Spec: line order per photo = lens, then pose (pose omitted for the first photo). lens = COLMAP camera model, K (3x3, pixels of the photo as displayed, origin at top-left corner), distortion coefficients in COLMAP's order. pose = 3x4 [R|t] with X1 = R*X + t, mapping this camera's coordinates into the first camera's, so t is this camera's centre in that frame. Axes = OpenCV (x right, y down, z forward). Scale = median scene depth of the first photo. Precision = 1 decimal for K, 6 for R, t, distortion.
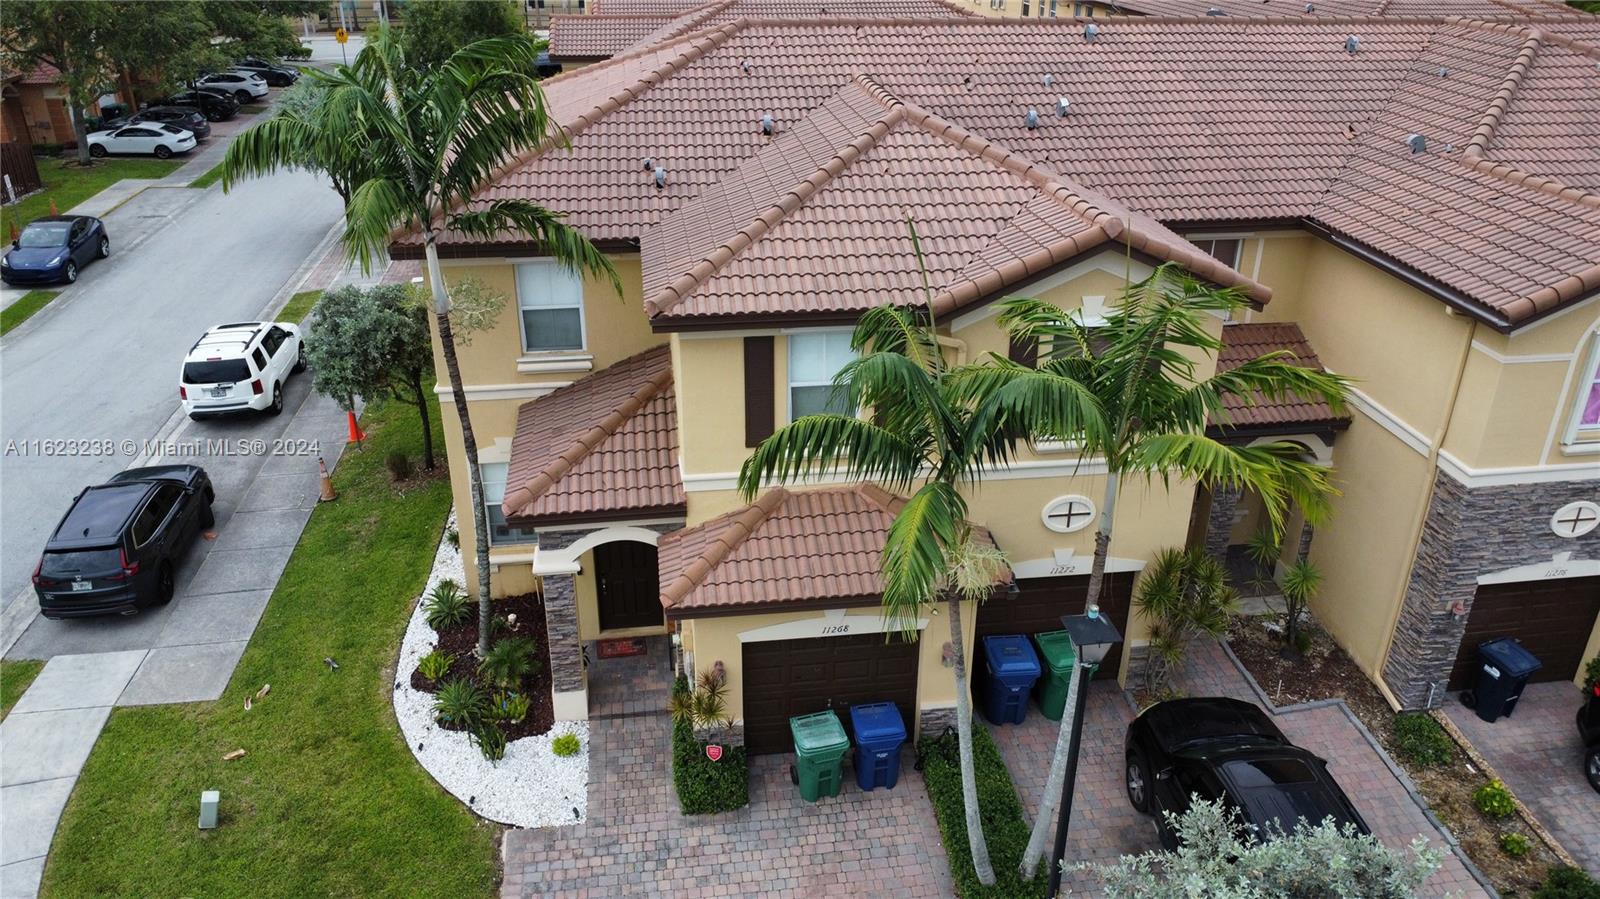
lens RADIAL K [[1148.6, 0, 801.5], [0, 1148.6, 450.0], [0, 0, 1]] dist [-0.026851, -0.006180]
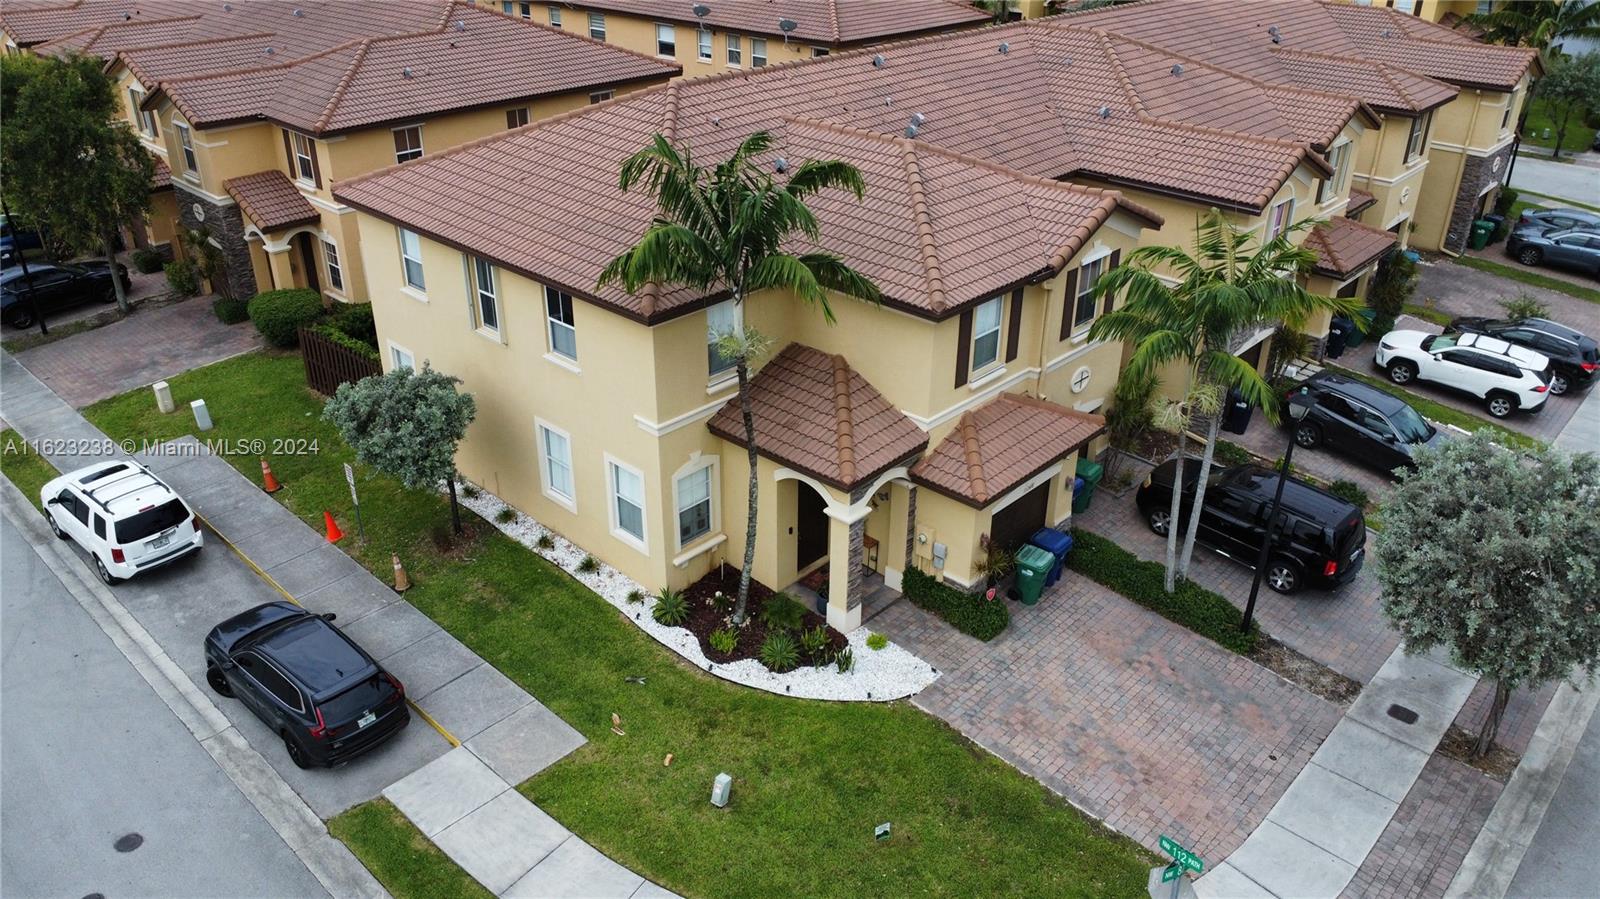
lens RADIAL K [[1148.6, 0, 801.5], [0, 1148.6, 448.2], [0, 0, 1]] dist [-0.026851, -0.006180]
pose [[0.778202, -0.293493, 0.555215, -0.909548], [0.273834, 0.954188, 0.120583, -0.140083], [-0.565170, 0.058199, 0.822919, -0.073262]]
